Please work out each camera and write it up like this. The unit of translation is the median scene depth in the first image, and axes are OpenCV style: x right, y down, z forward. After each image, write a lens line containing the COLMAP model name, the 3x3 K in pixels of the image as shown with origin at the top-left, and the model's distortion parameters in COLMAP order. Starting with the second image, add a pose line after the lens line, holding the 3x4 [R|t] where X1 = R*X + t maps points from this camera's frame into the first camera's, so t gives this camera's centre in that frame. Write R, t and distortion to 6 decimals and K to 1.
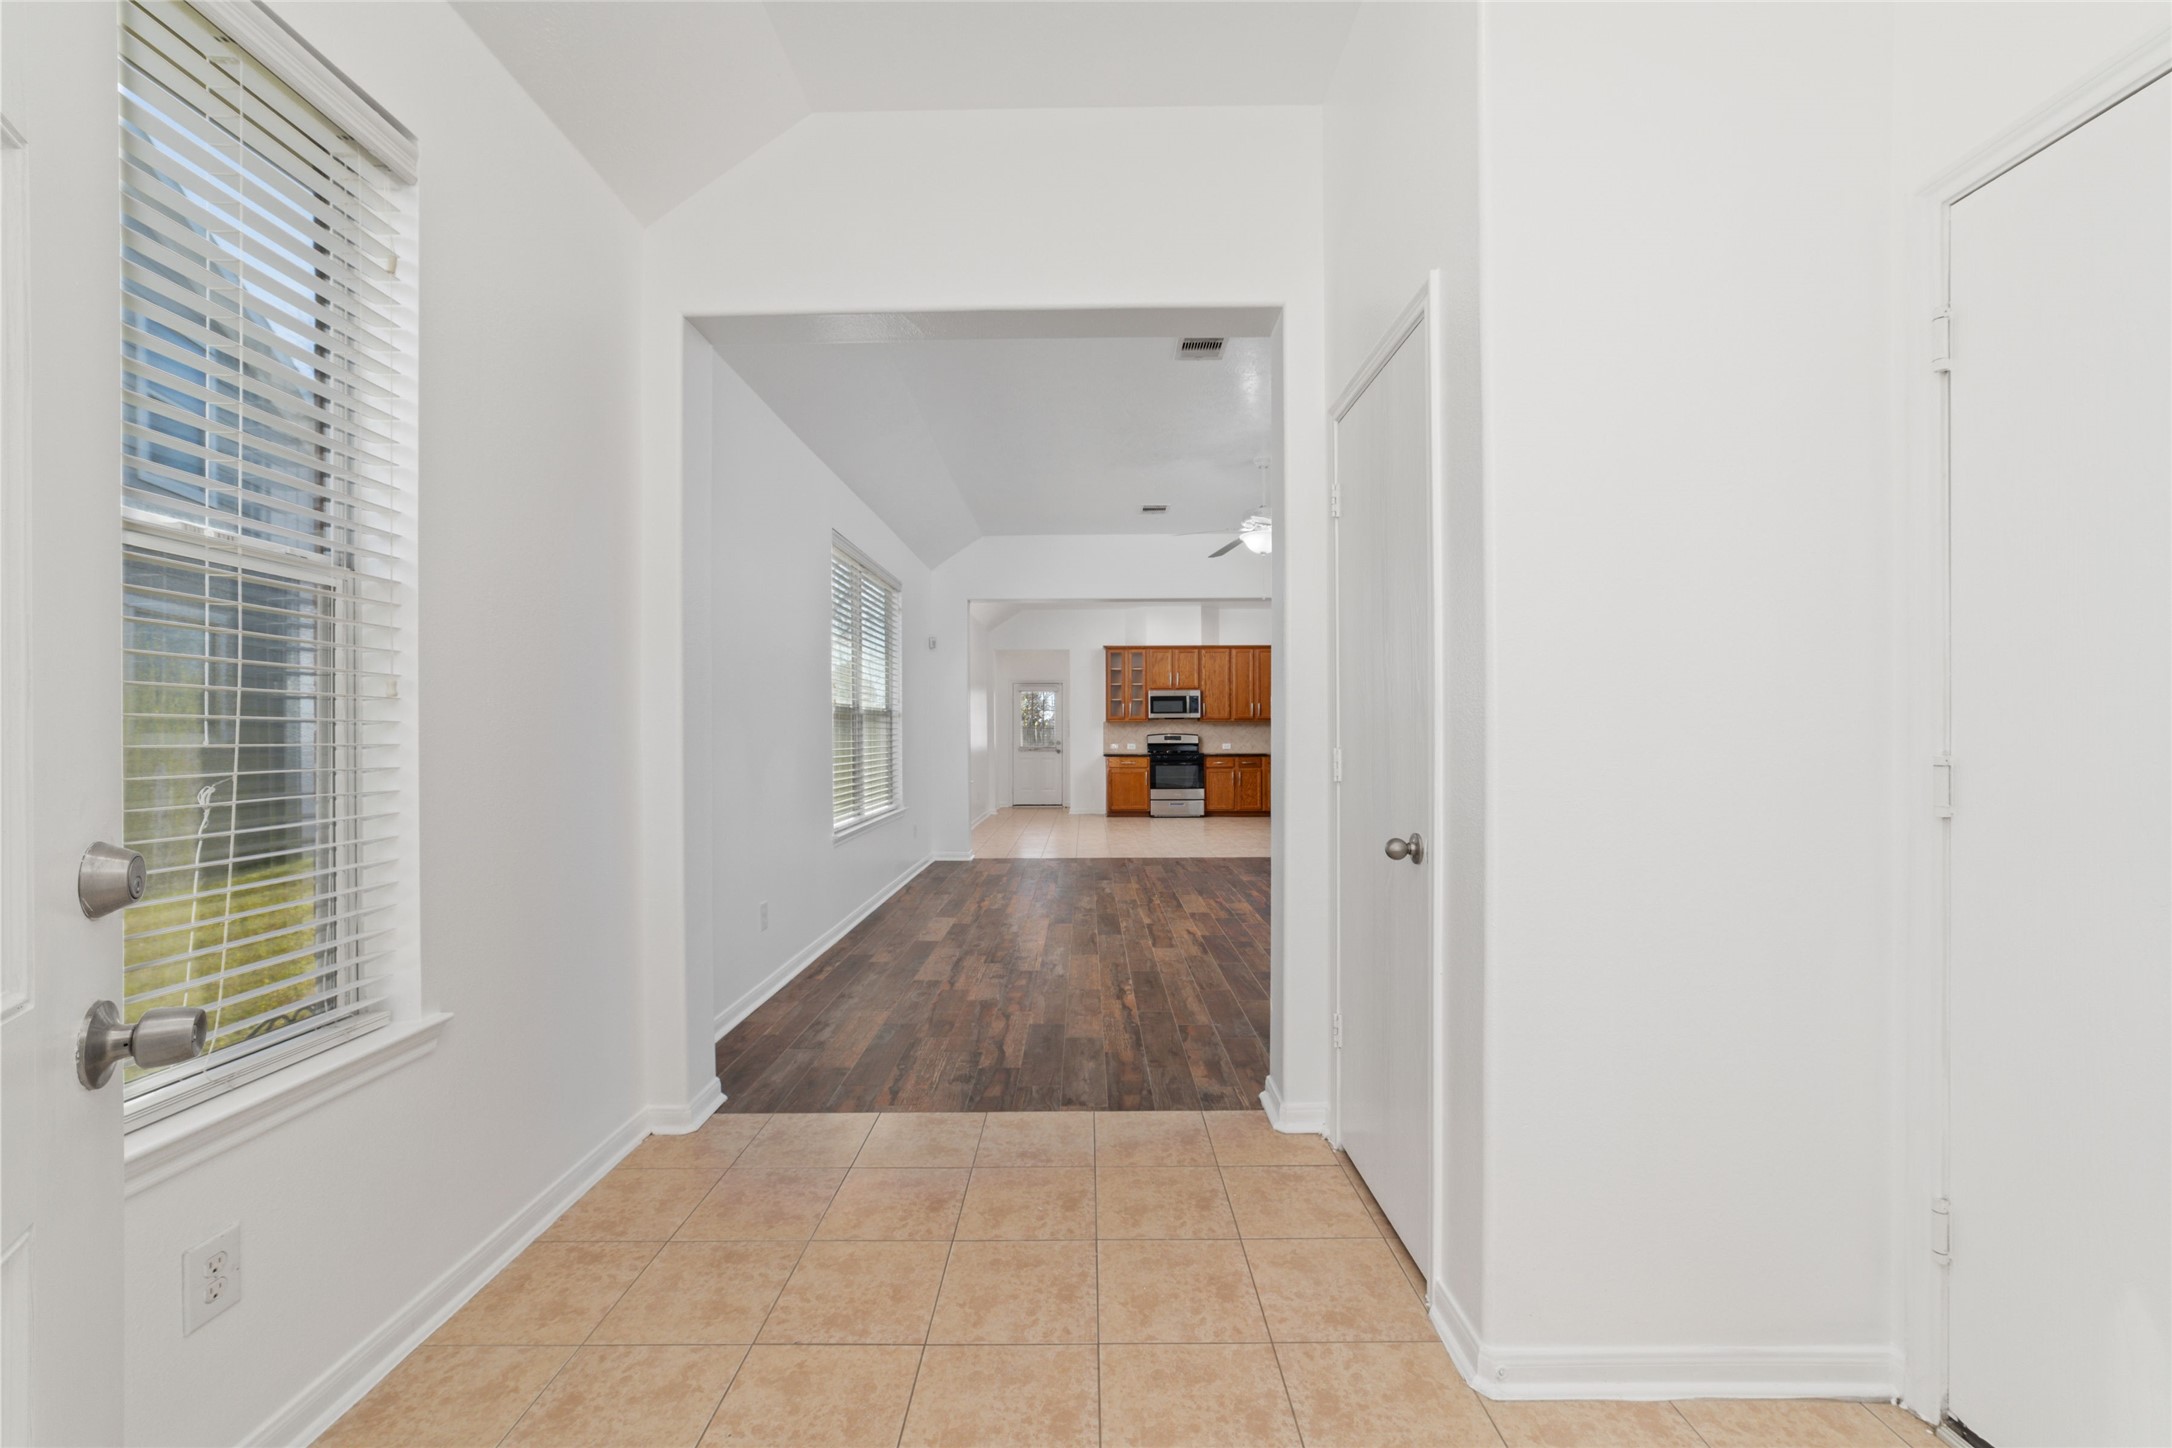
lens RADIAL K [[835.4, 0, 1087.6], [0, 835.4, 731.1], [0, 0, 1]] dist [-0.015603, 0.001701]
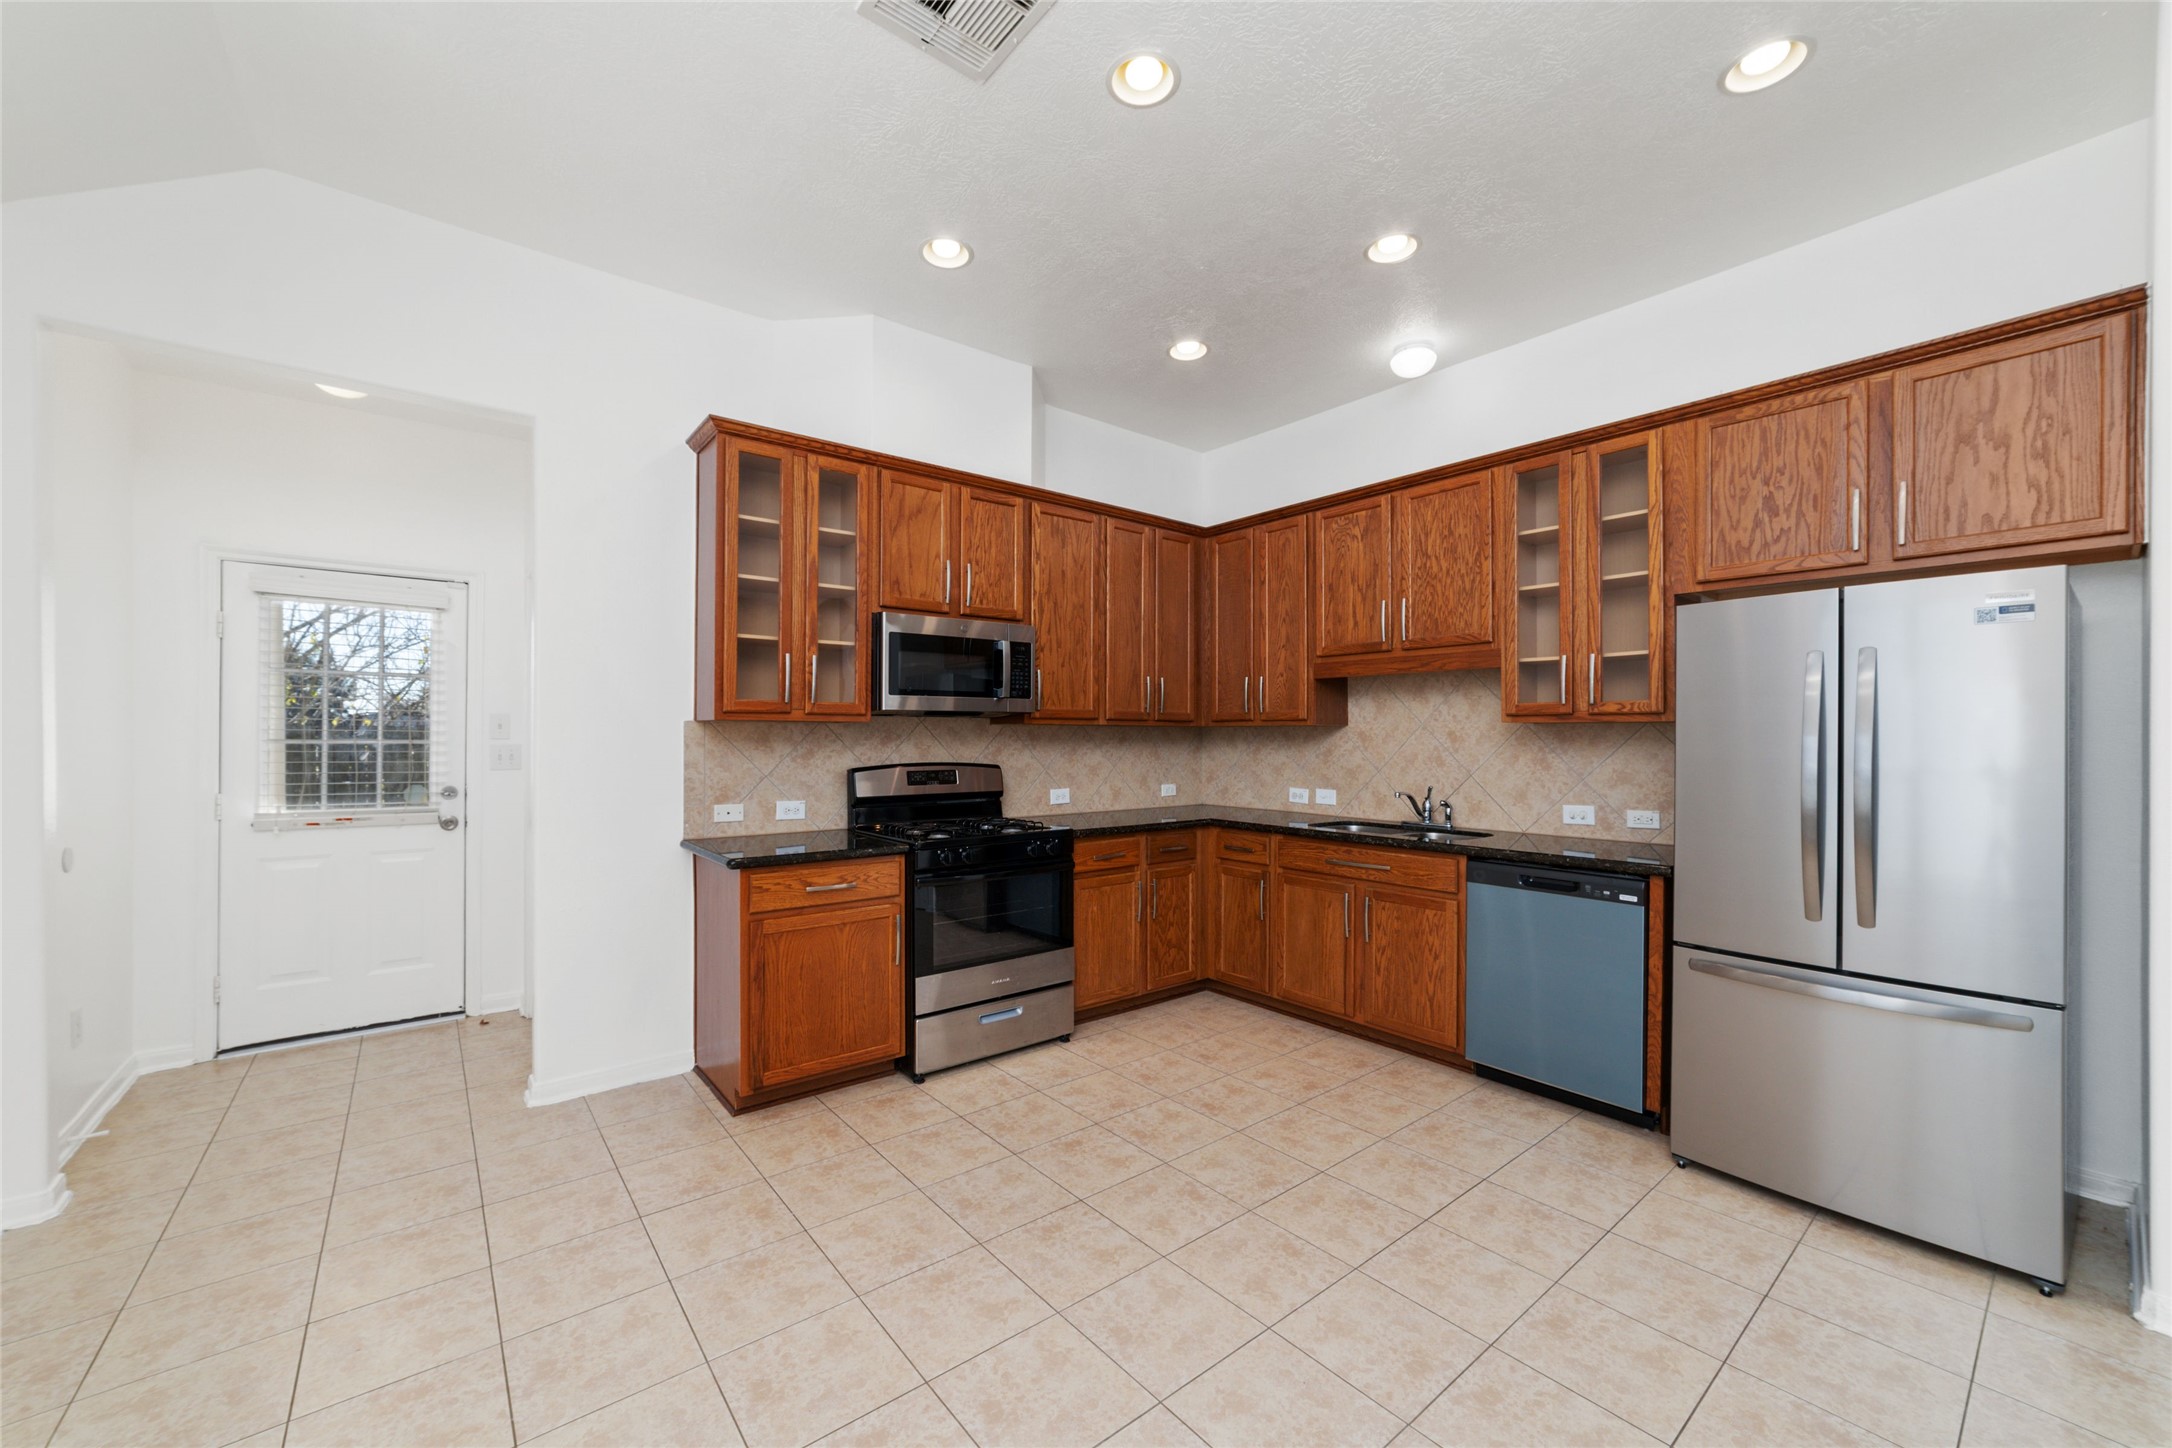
lens RADIAL K [[835.4, 0, 1089.4], [0, 835.4, 729.8], [0, 0, 1]] dist [-0.015603, 0.001701]
pose [[0.786167, 0.006788, 0.617977, -0.043905], [-0.009293, 0.999956, 0.000839, -0.010310], [-0.617945, -0.006402, 0.786195, 0.733705]]
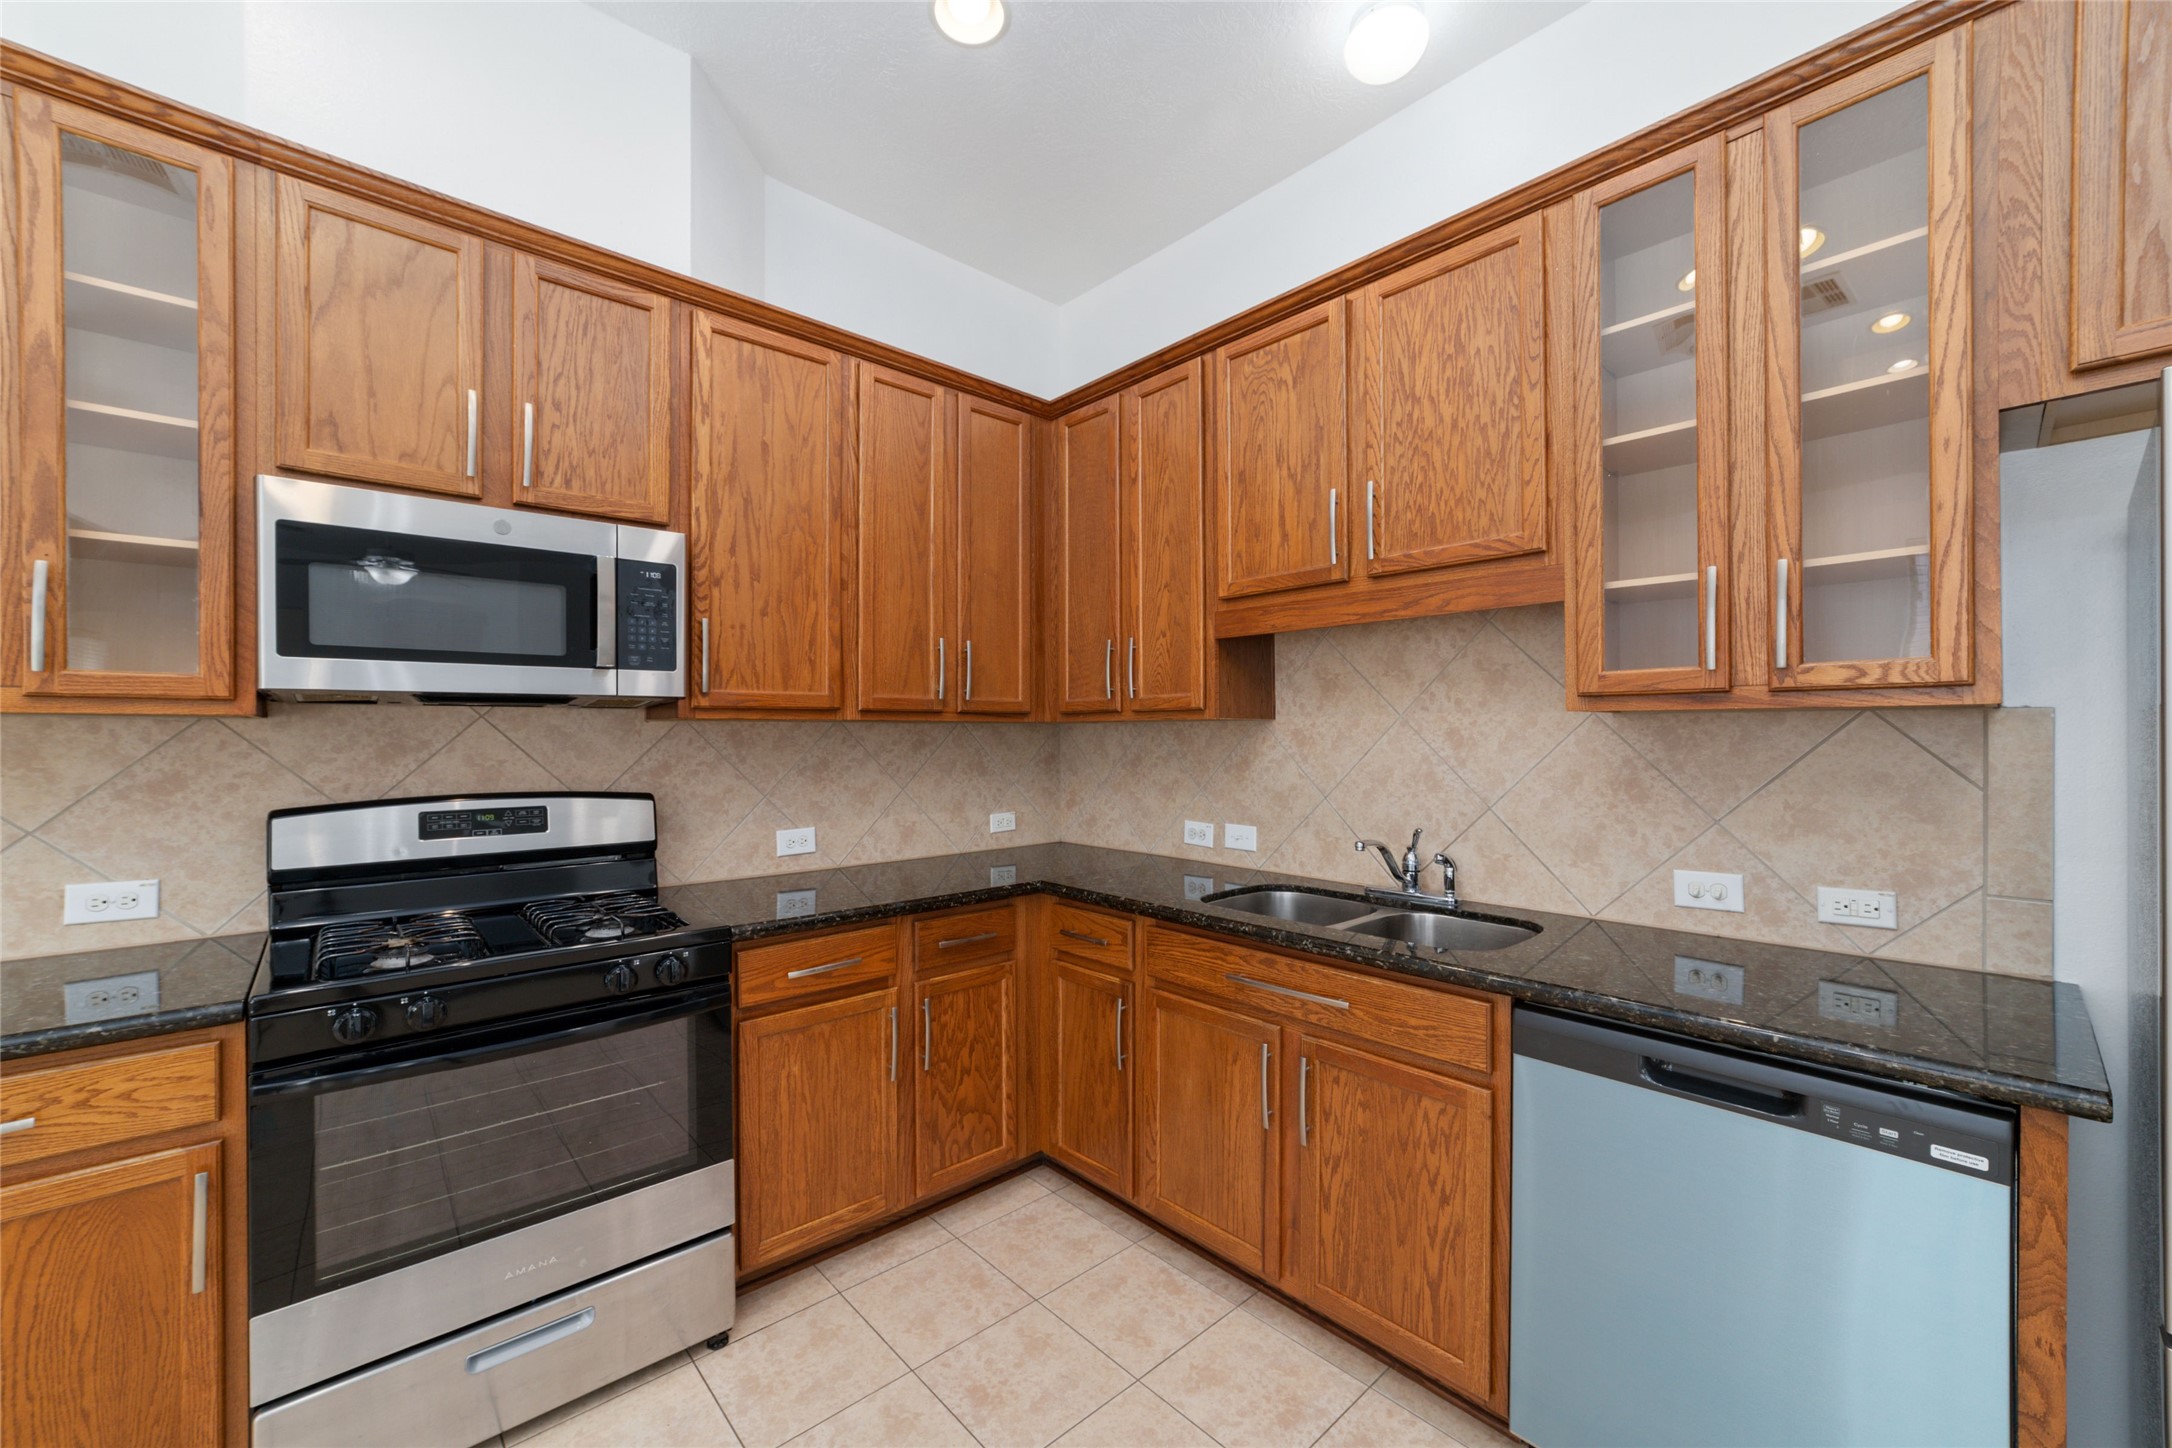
lens RADIAL K [[835.4, 0, 1088.4], [0, 835.4, 727.7], [0, 0, 1]] dist [-0.015603, 0.001701]
pose [[0.749548, 0.003350, 0.661941, 0.084661], [-0.004827, 0.999988, 0.000404, -0.010694], [-0.661932, -0.003498, 0.749556, 0.816287]]
